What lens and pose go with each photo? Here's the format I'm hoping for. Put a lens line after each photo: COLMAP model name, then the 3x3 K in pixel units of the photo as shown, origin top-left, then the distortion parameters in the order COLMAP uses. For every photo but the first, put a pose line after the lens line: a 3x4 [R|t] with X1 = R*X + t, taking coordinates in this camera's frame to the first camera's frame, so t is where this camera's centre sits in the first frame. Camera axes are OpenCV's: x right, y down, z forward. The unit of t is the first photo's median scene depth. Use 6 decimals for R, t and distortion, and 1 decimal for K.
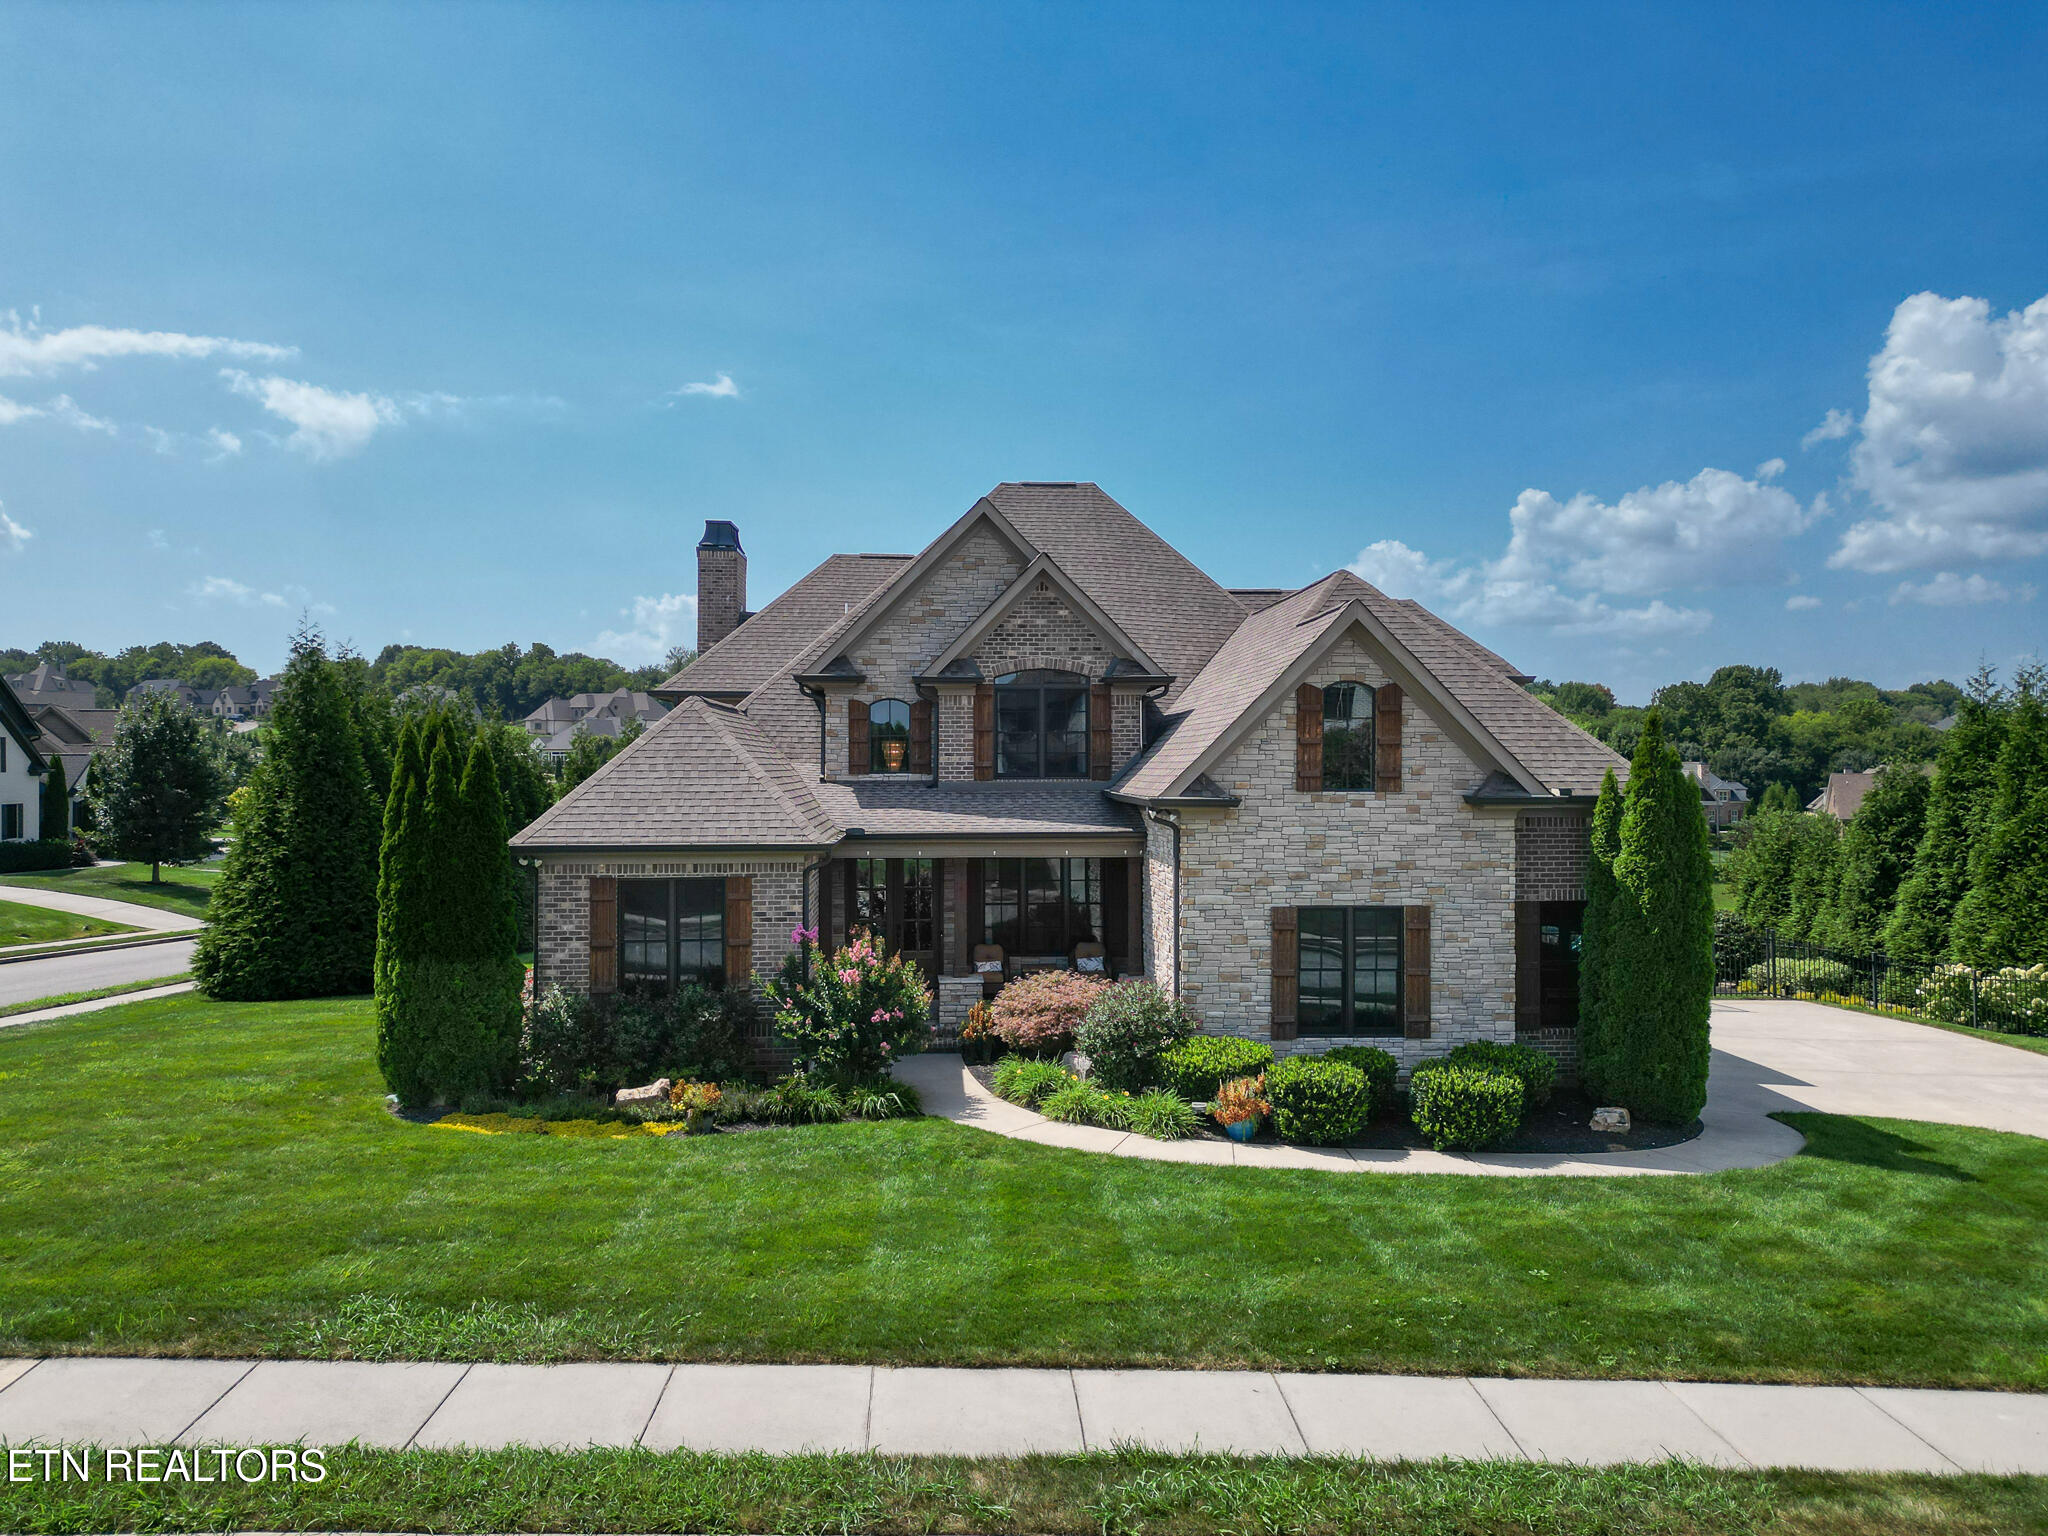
lens RADIAL K [[1482.2, 0, 1037.4], [0, 1482.2, 795.0], [0, 0, 1]] dist [0.064773, 0.000669]
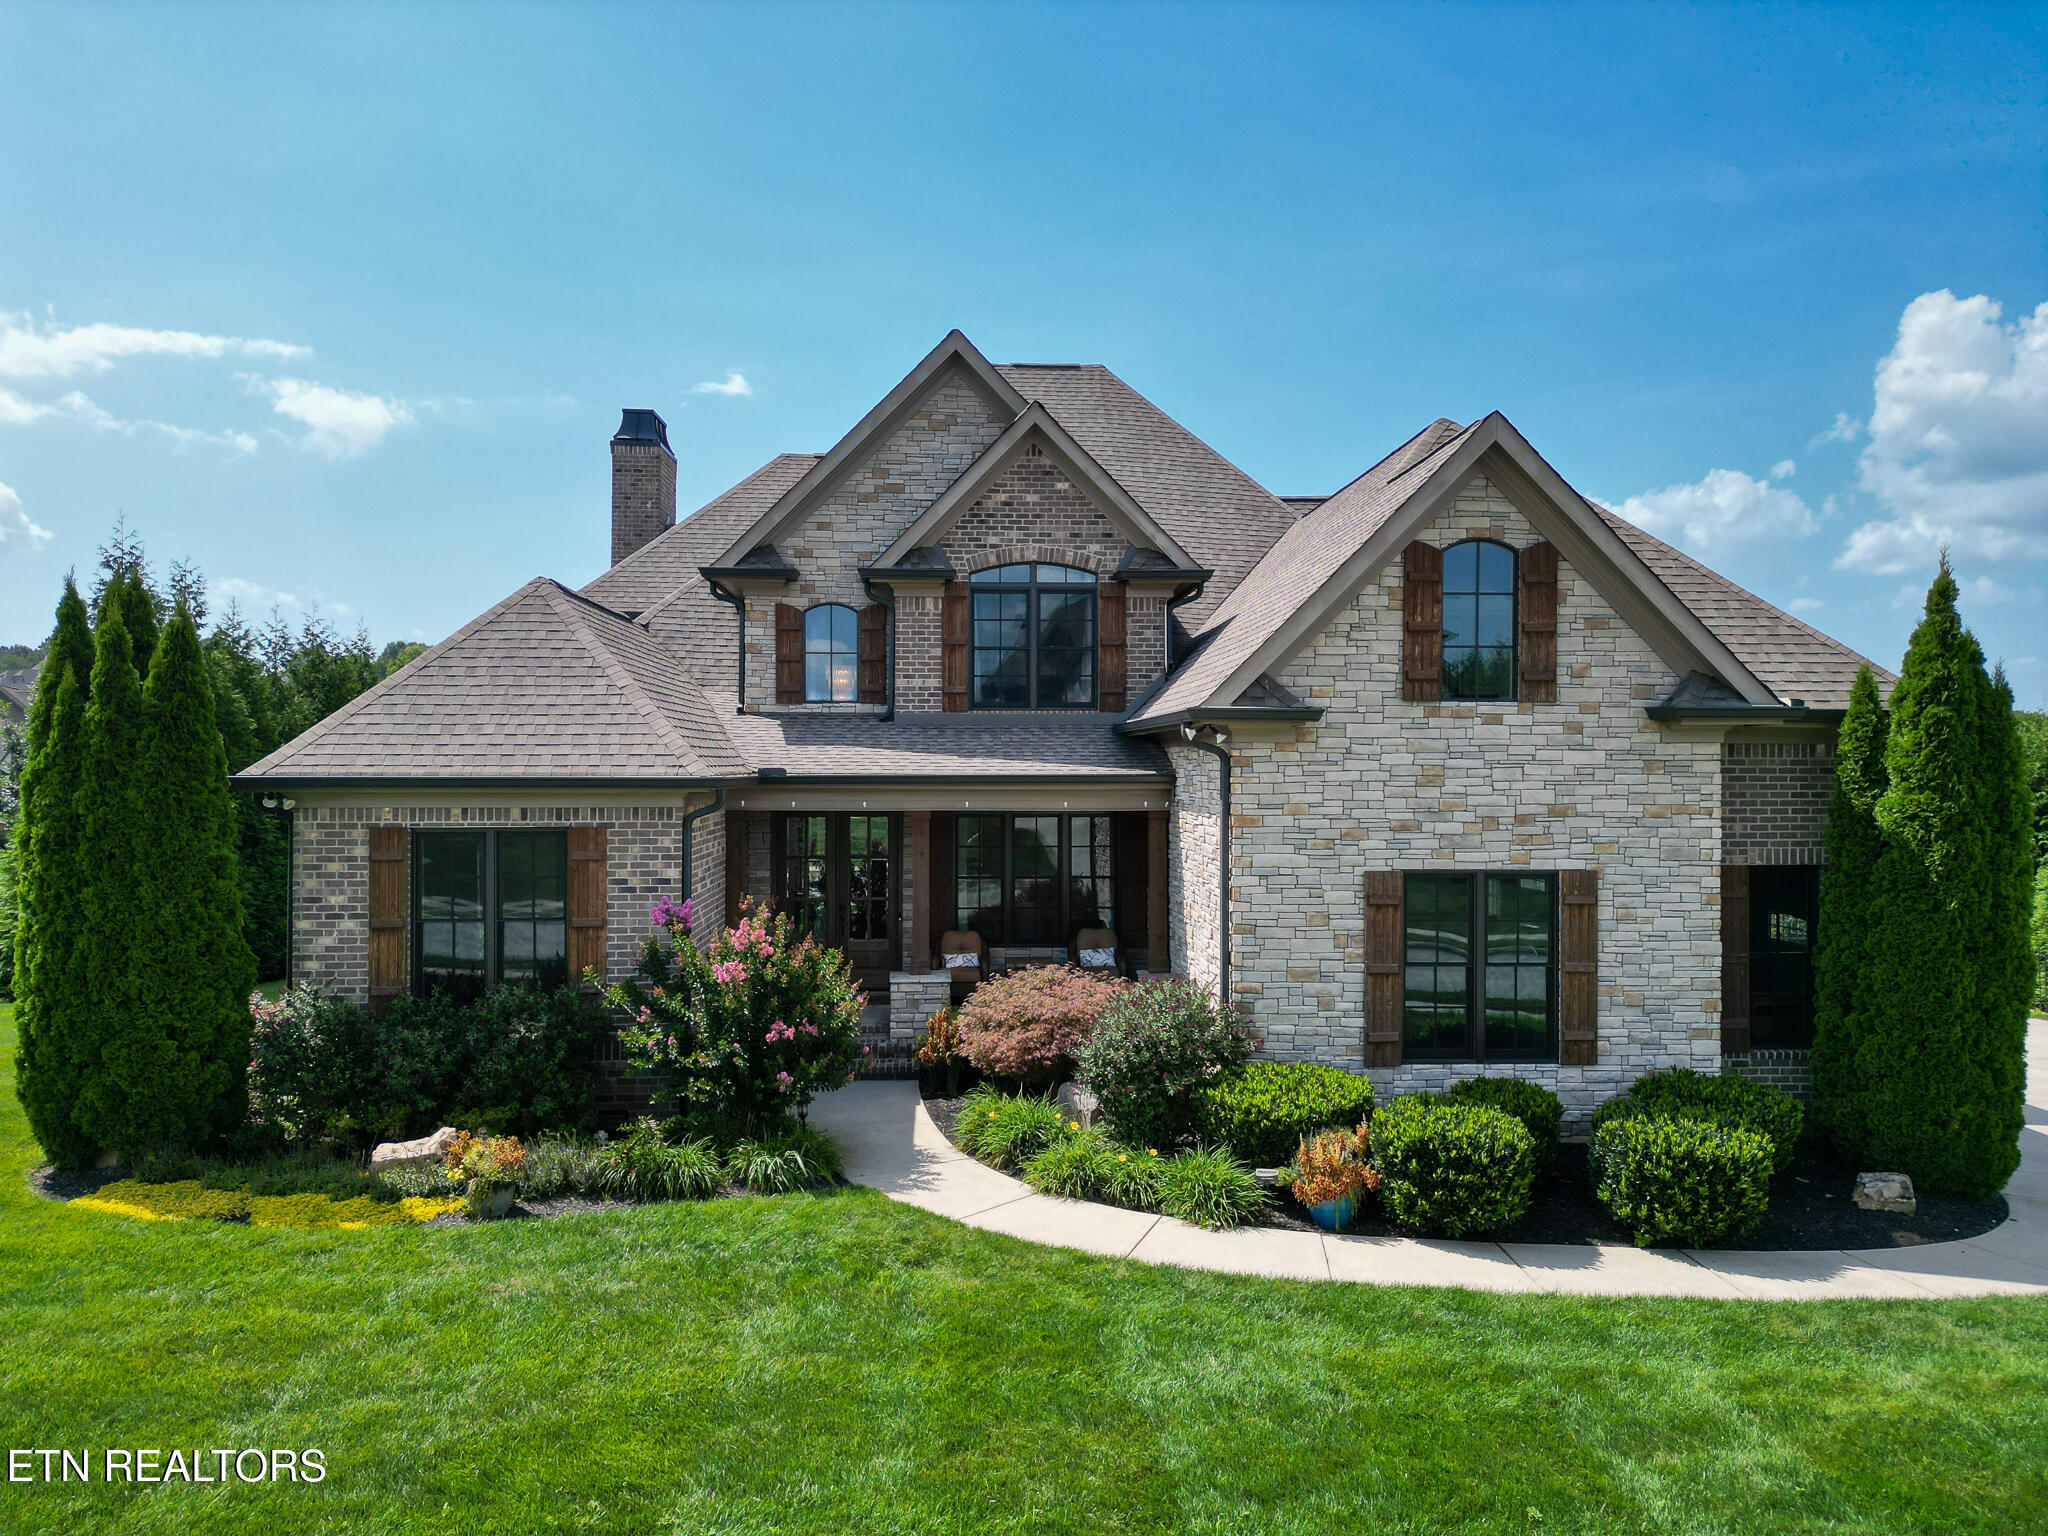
lens RADIAL K [[1483.7, 0, 1024.0], [0, 1483.7, 768.0], [0, 0, 1]] dist [0.037352, -0.000681]
pose [[0.999900, 0.000690, -0.014091, 0.011087], [-0.000949, 0.999830, -0.018405, 0.040608], [0.014076, 0.018416, 0.999731, 0.315804]]
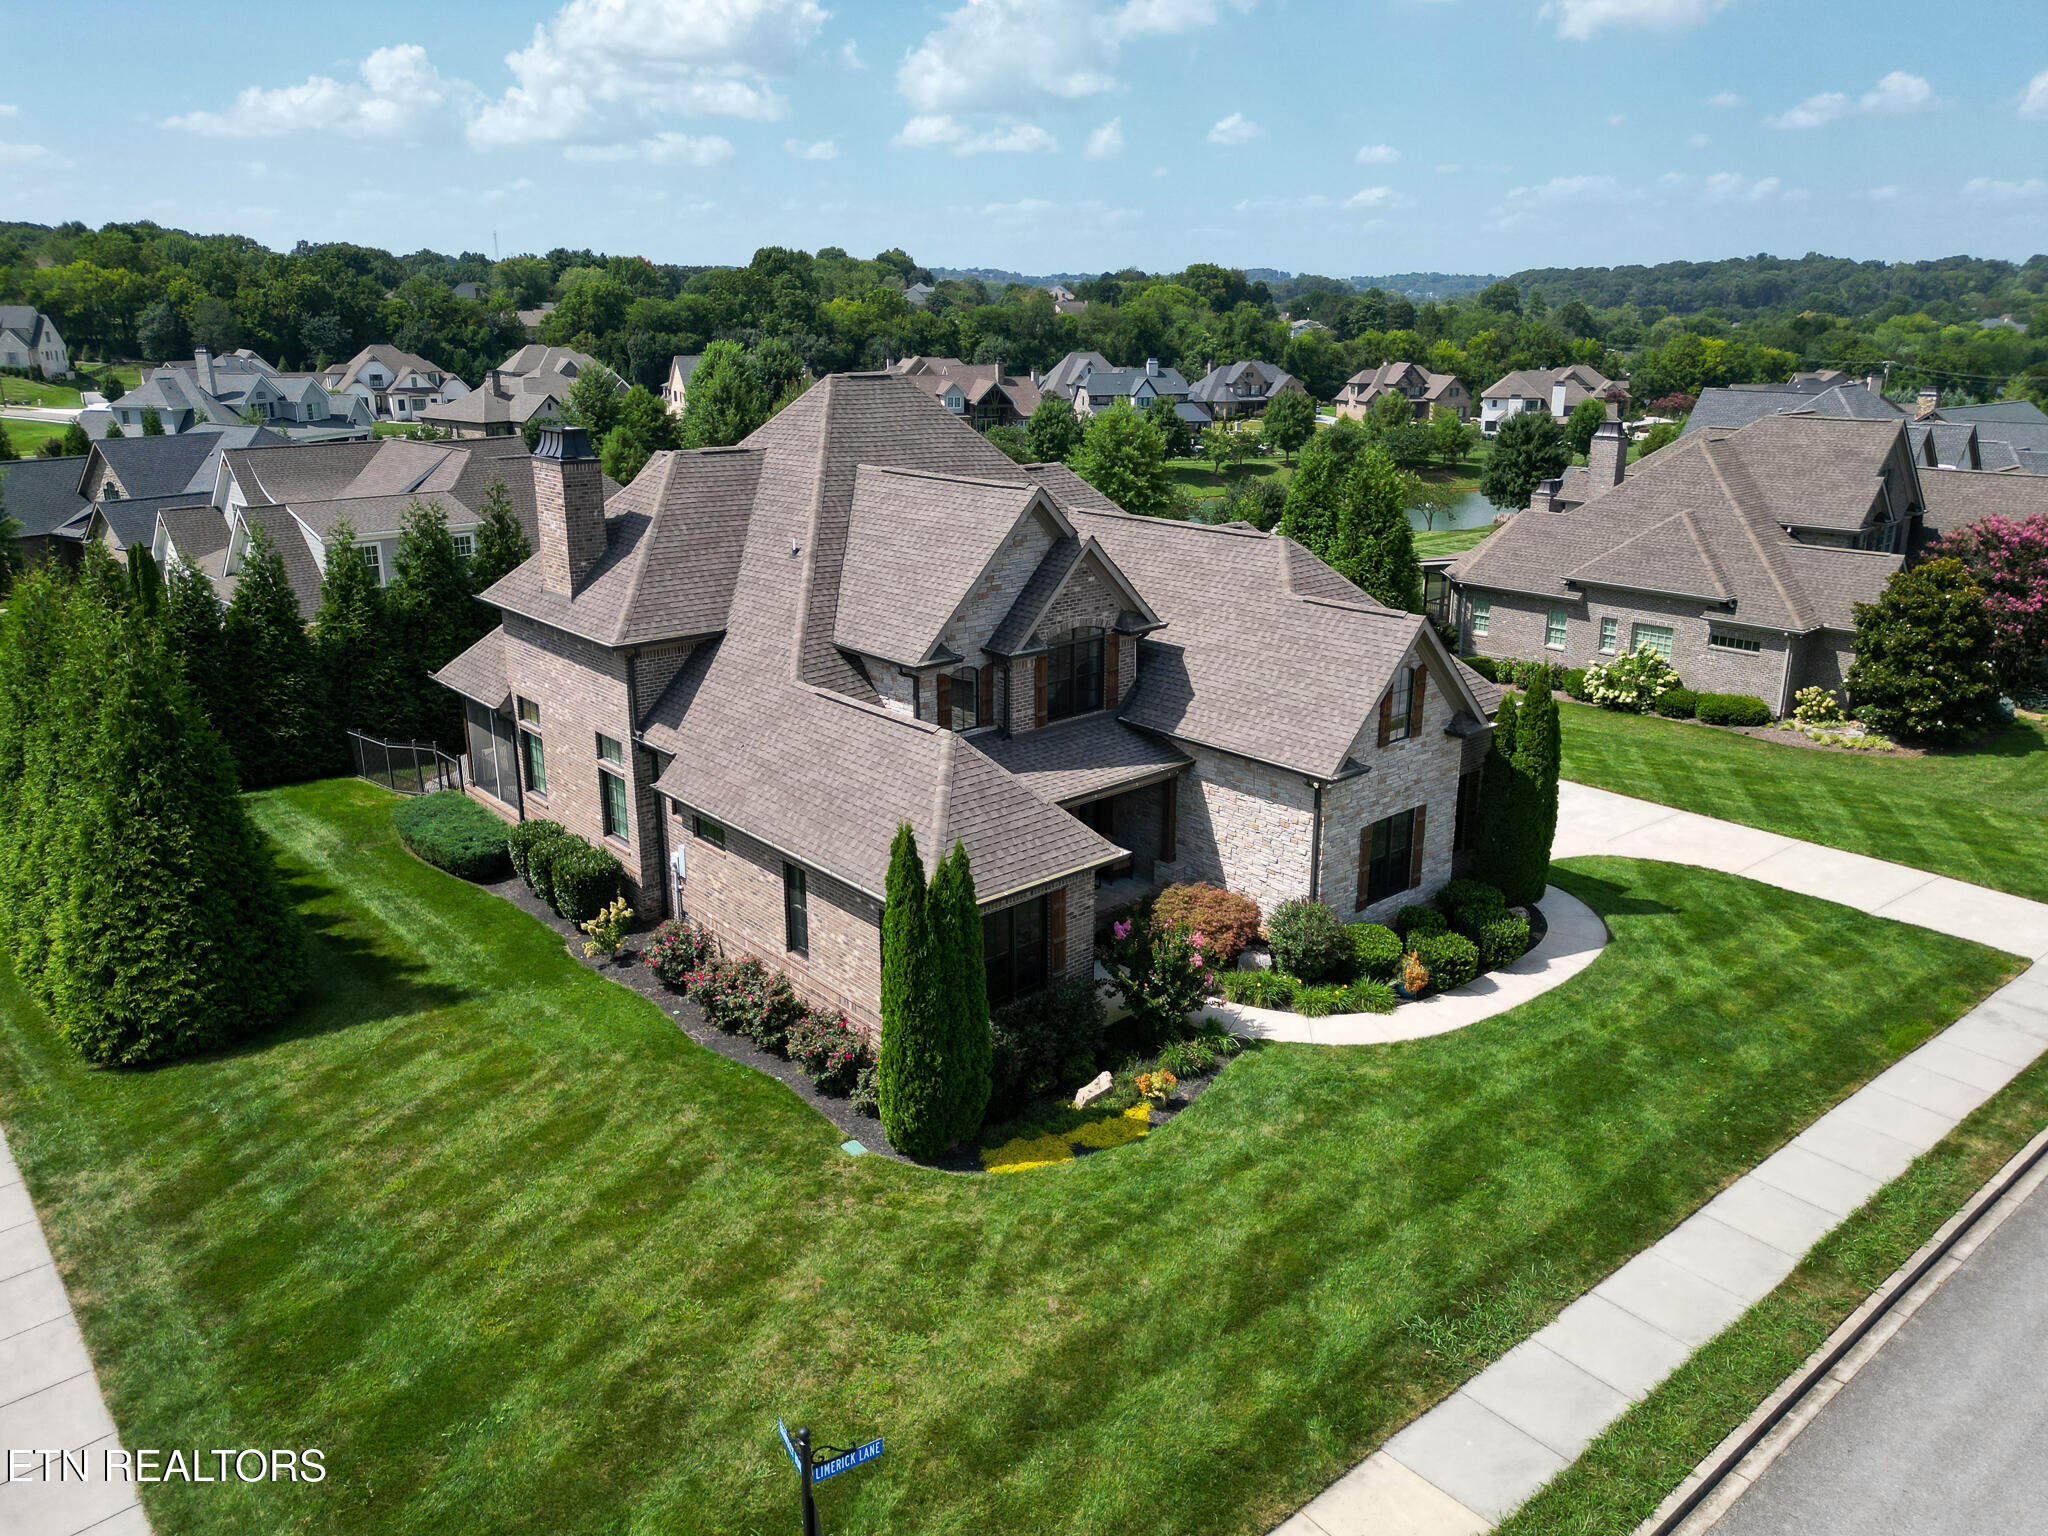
lens RADIAL K [[1483.7, 0, 1024.0], [0, 1483.7, 768.0], [0, 0, 1]] dist [0.037352, -0.000681]
pose [[0.791011, -0.184812, 0.583220, -0.933282], [0.012668, 0.958027, 0.286399, -0.398451], [-0.611670, -0.219157, 0.760151, 0.113201]]
